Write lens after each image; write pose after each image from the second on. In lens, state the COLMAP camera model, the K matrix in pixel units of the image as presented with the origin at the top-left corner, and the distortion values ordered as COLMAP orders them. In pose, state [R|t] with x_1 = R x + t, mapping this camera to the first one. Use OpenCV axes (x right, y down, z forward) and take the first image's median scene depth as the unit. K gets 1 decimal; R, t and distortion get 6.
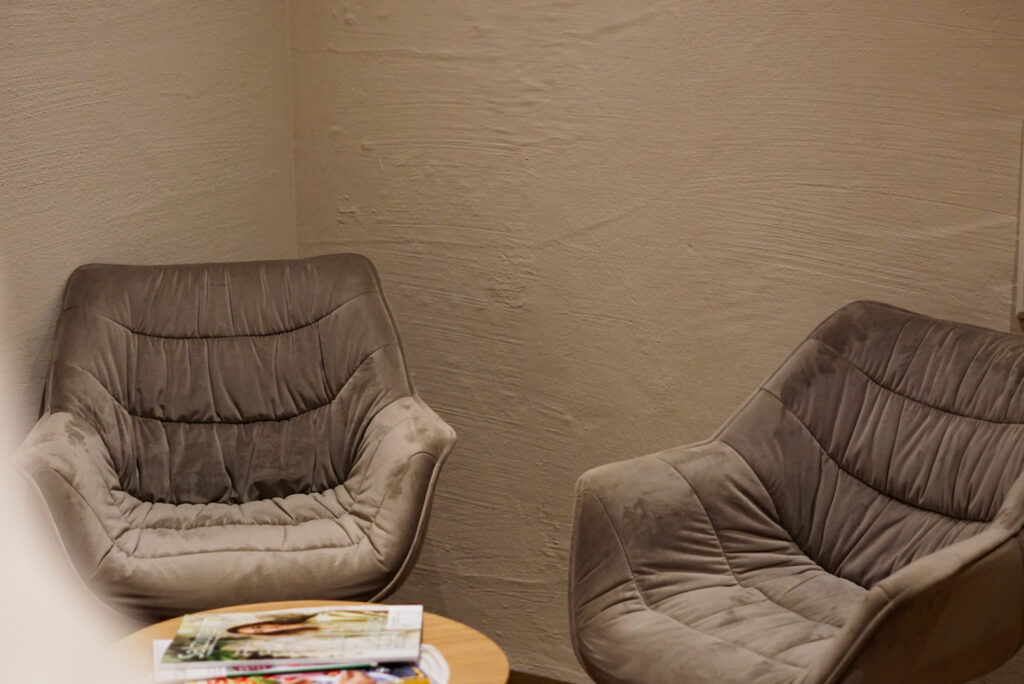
lens RADIAL K [[2214.3, 0, 512.8], [0, 2214.3, 342.2], [0, 0, 1]] dist [-0.070185, 0.000000]
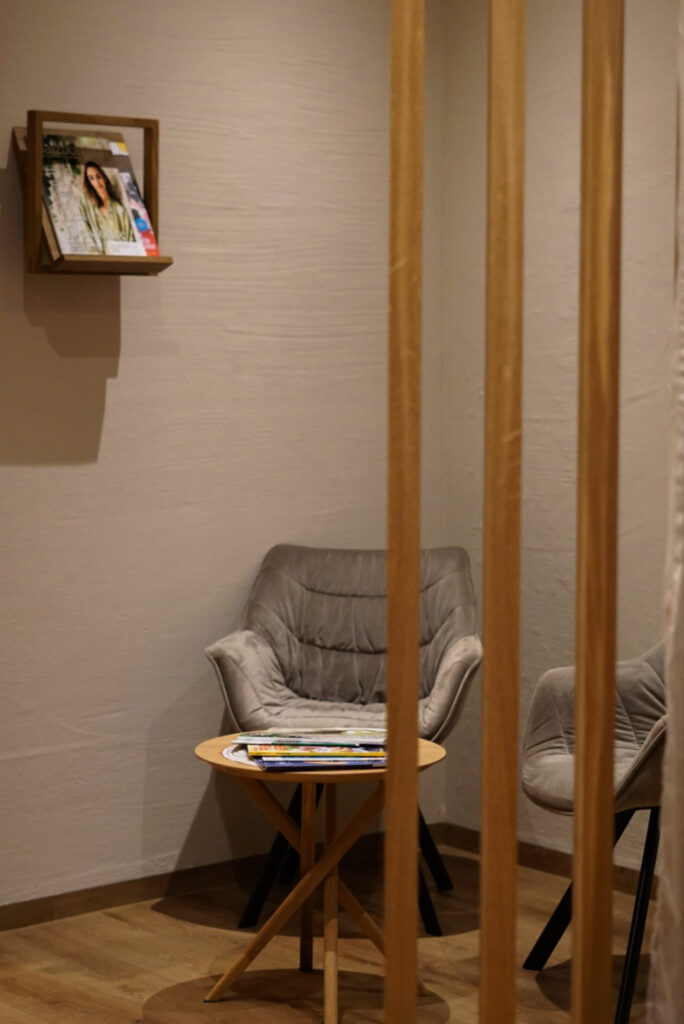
lens RADIAL K [[2214.3, 0, 341.6], [0, 2214.3, 511.5], [0, 0, 1]] dist [-0.070185, 0.000000]
pose [[0.957000, 0.034618, -0.288016, 0.292342], [-0.070727, 0.990736, -0.115928, 0.119165], [0.281335, 0.131314, 0.950583, -0.457115]]
